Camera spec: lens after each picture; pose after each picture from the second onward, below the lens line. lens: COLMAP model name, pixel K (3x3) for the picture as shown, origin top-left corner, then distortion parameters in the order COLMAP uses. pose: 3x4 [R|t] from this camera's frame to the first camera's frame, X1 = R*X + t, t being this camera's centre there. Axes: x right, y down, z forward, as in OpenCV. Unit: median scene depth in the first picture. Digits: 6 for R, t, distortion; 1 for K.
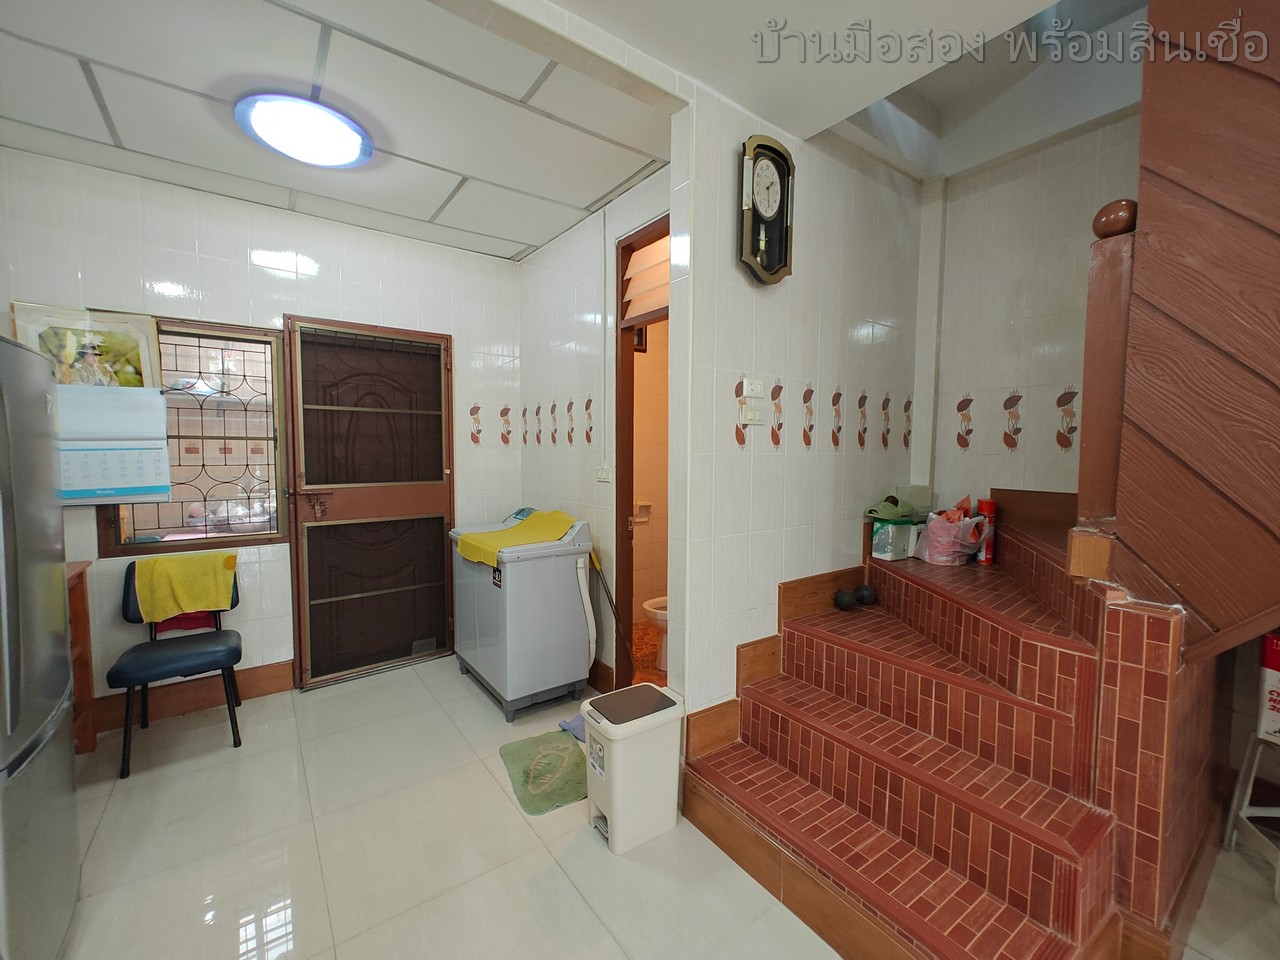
lens RADIAL K [[533.5, 0, 636.3], [0, 533.5, 483.7], [0, 0, 1]] dist [0.002231, 0.000113]
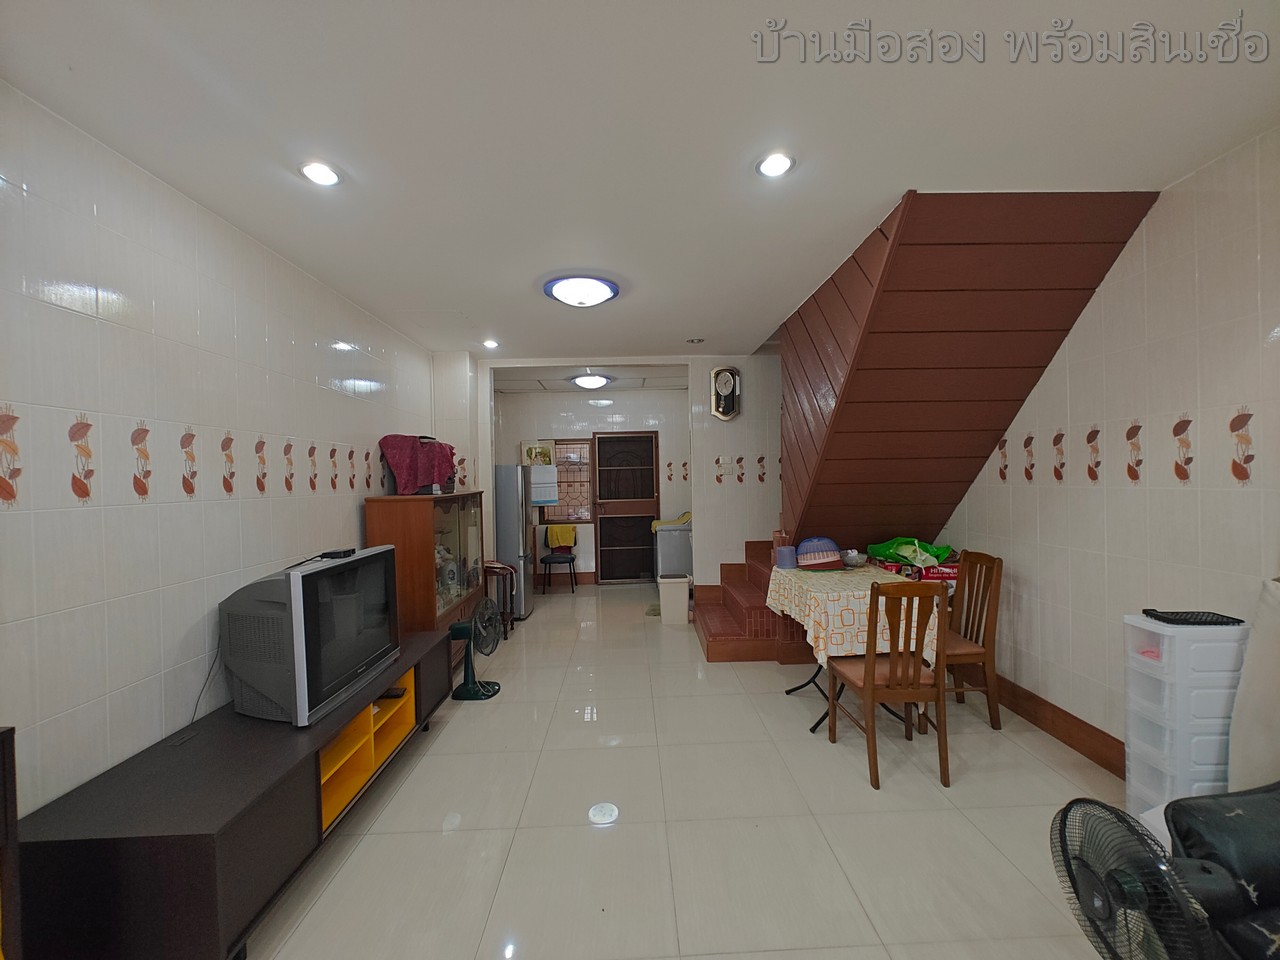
lens RADIAL K [[528.9, 0, 642.5], [0, 528.9, 485.4], [0, 0, 1]] dist [-0.000921, -0.000226]
pose [[0.824252, -0.014213, -0.566045, 1.011306], [-0.010135, 0.999154, -0.039845, 0.033258], [0.566133, 0.038579, 0.823411, -0.981088]]
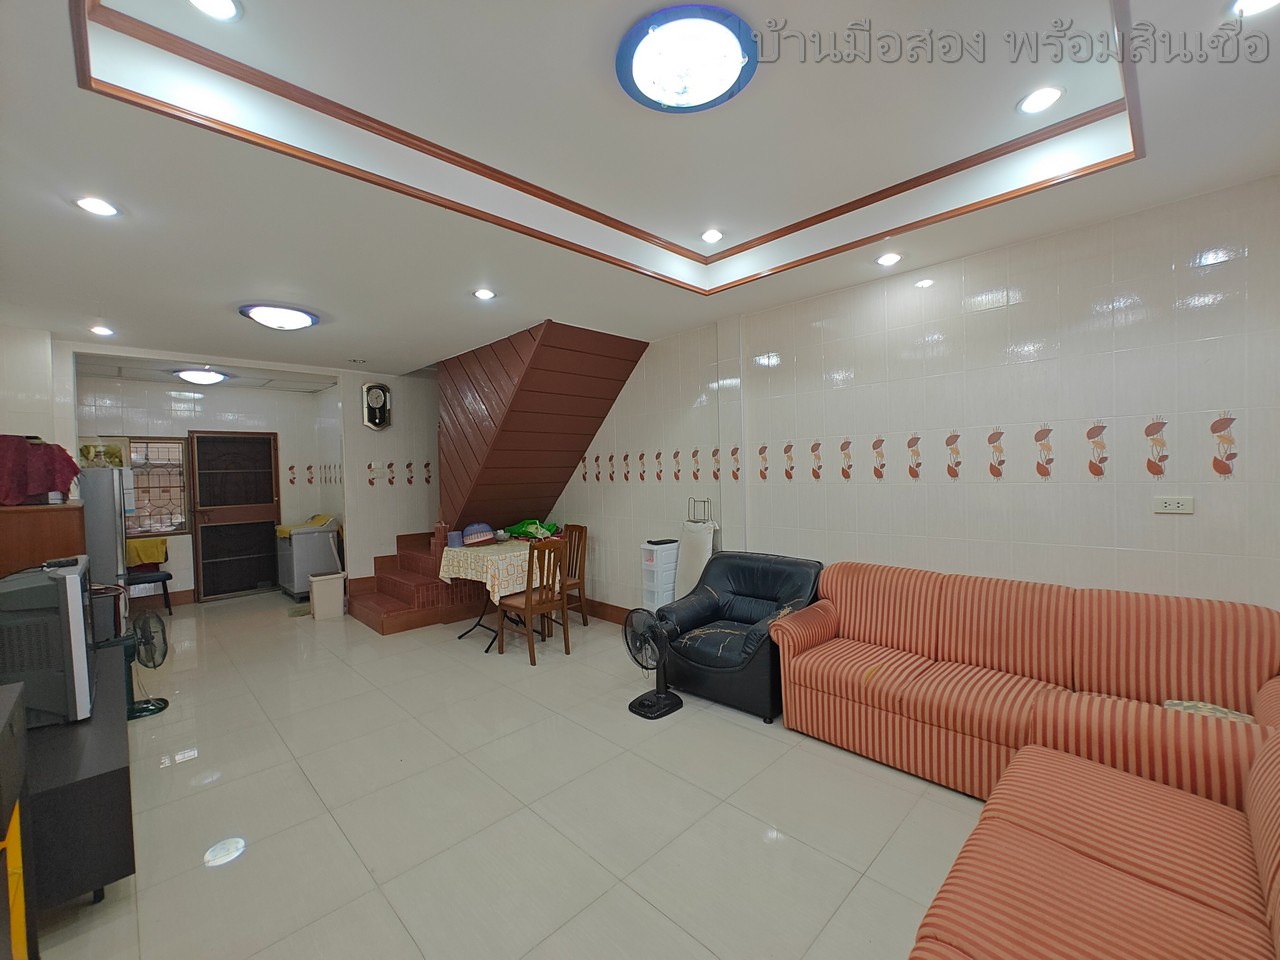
lens RADIAL K [[528.9, 0, 642.5], [0, 528.9, 485.4], [0, 0, 1]] dist [-0.000921, -0.000226]
pose [[0.986824, -0.032094, 0.158584, 0.904640], [0.037482, 0.998813, -0.031103, 0.053195], [-0.157398, 0.036637, 0.986855, -1.554688]]
